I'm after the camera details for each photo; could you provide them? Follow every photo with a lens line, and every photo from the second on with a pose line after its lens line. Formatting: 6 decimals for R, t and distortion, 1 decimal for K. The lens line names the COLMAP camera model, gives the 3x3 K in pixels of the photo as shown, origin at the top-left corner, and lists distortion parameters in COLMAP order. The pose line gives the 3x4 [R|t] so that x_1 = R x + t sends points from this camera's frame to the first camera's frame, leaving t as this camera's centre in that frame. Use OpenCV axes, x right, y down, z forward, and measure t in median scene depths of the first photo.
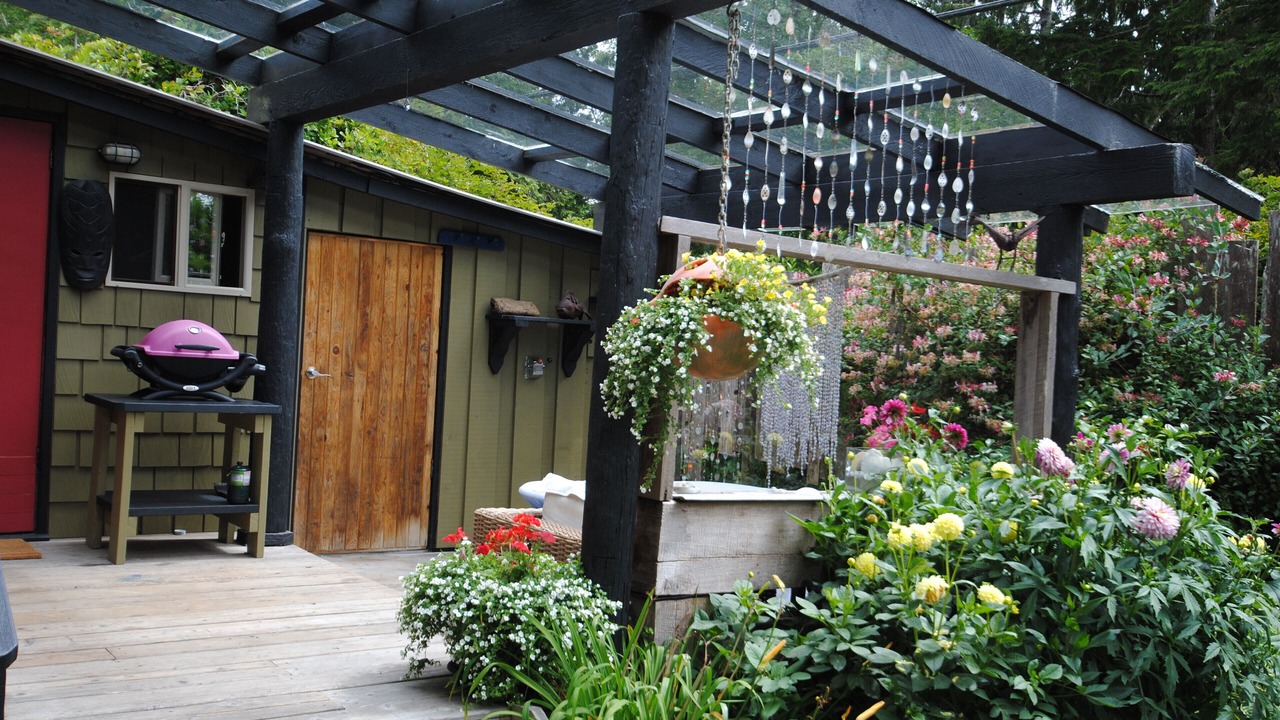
lens RADIAL K [[1279.7, 0, 645.6], [0, 1279.7, 366.3], [0, 0, 1]] dist [0.033041, 0.000000]
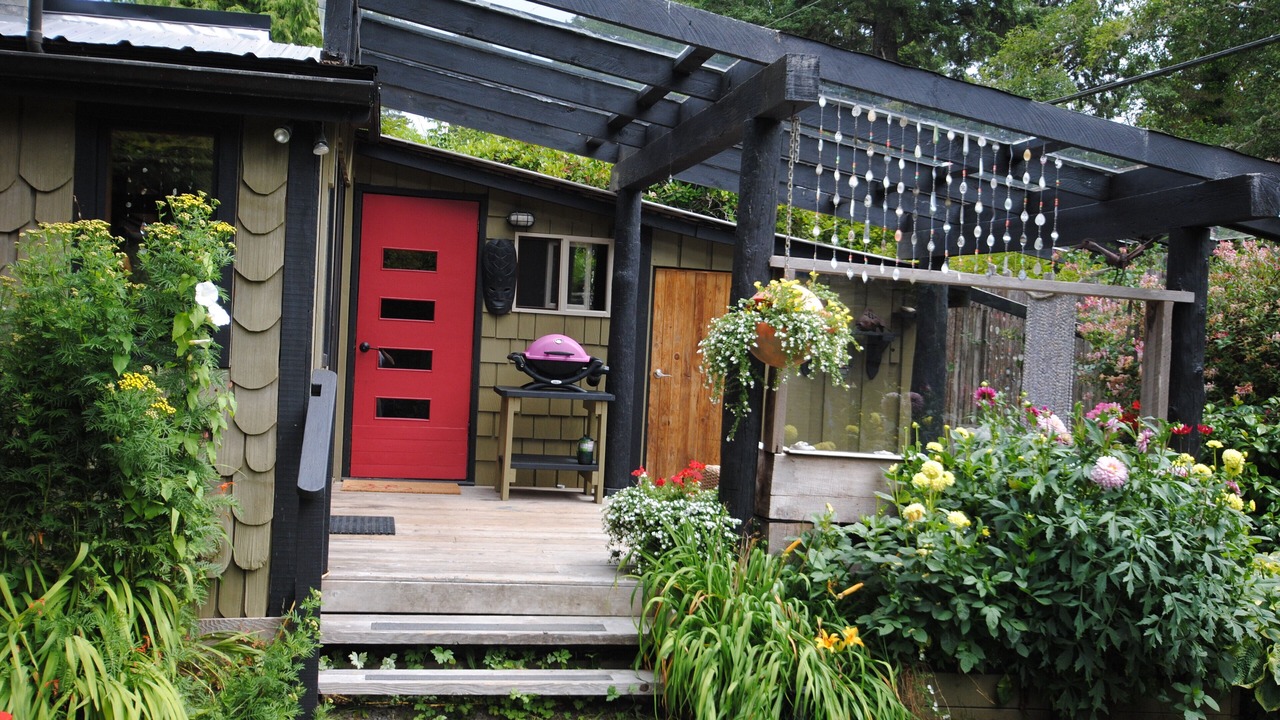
lens RADIAL K [[1279.7, 0, 640.4], [0, 1279.7, 365.5], [0, 0, 1]] dist [0.033041, 0.000000]
pose [[0.910210, -0.001952, -0.414142, 0.327782], [-0.004838, 0.999871, -0.015346, 0.020432], [0.414118, 0.015971, 0.910083, -0.260252]]
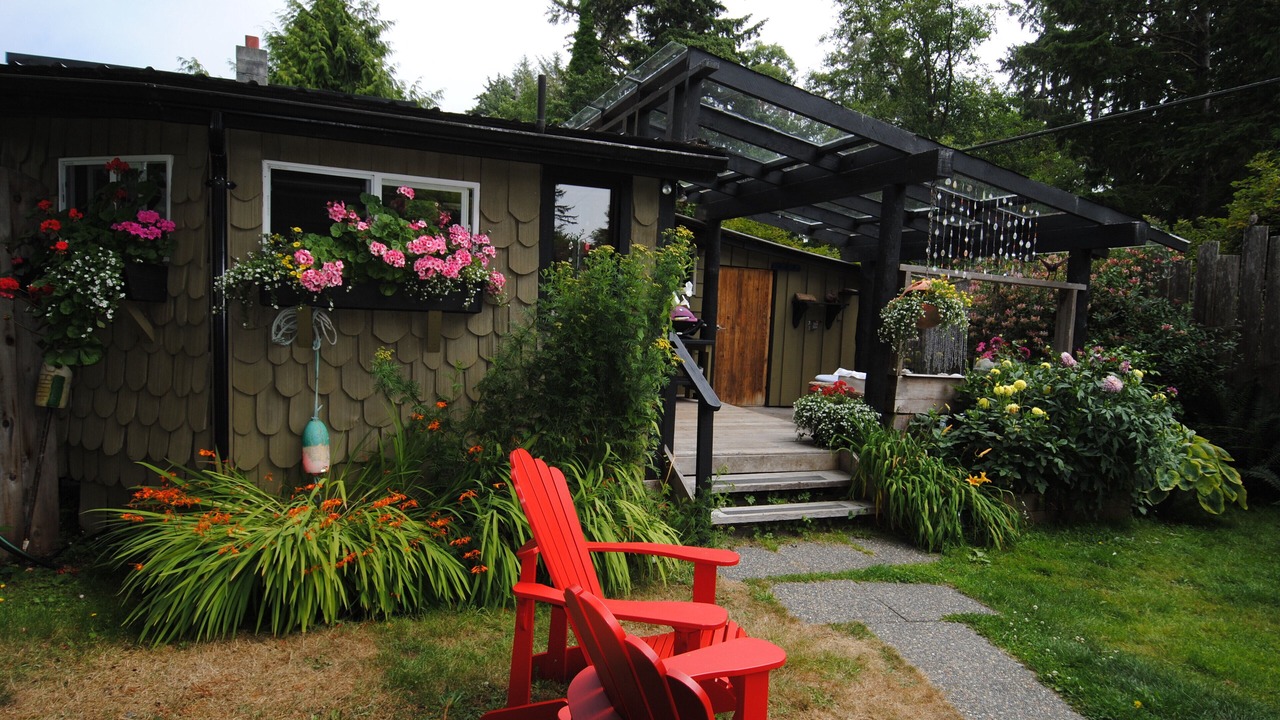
lens RADIAL K [[733.9, 0, 639.6], [0, 733.9, 370.2], [0, 0, 1]] dist [0.009329, -0.009811]
pose [[0.969459, 0.011429, -0.244989, -0.087985], [0.003273, 0.998222, 0.059520, 0.003300], [0.245233, -0.058504, 0.967697, -0.377887]]
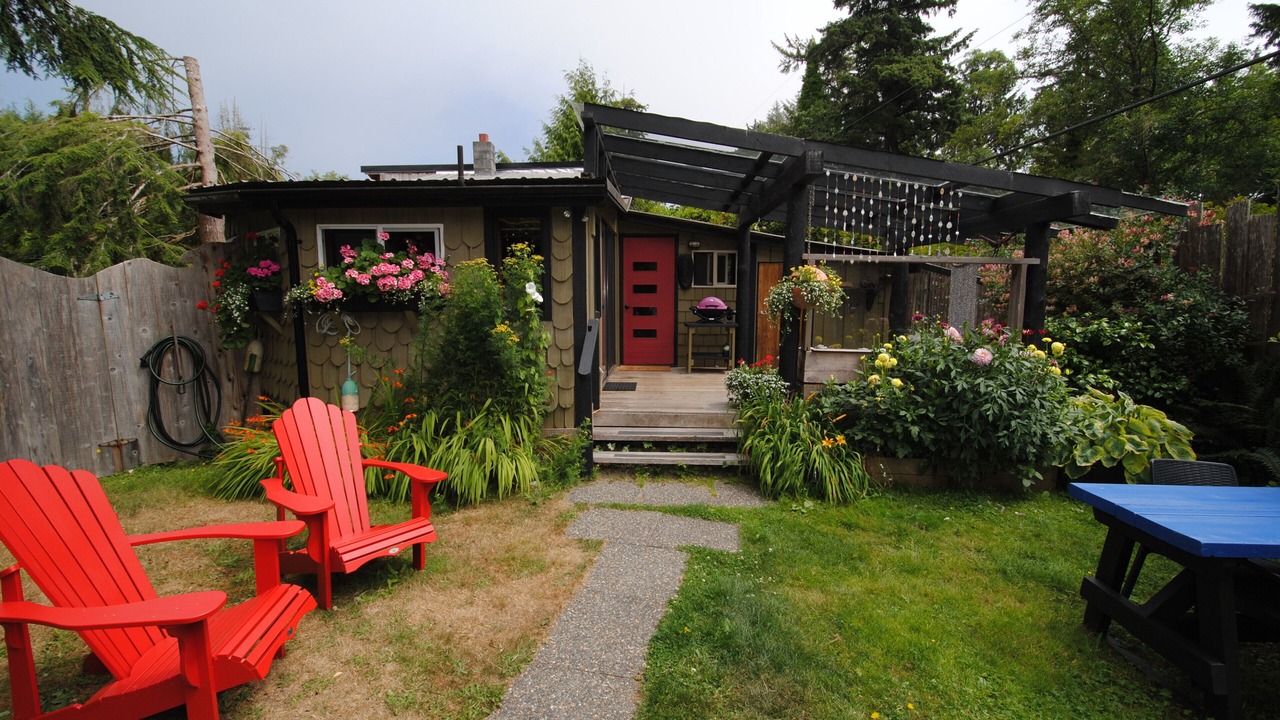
lens RADIAL K [[561.7, 0, 639.1], [0, 561.7, 367.9], [0, 0, 1]] dist [0.002533, -0.007760]
pose [[0.787009, 0.023091, -0.616509, 0.354899], [0.035628, 0.995931, 0.082782, 0.016134], [0.615912, -0.087116, 0.782984, -0.180699]]
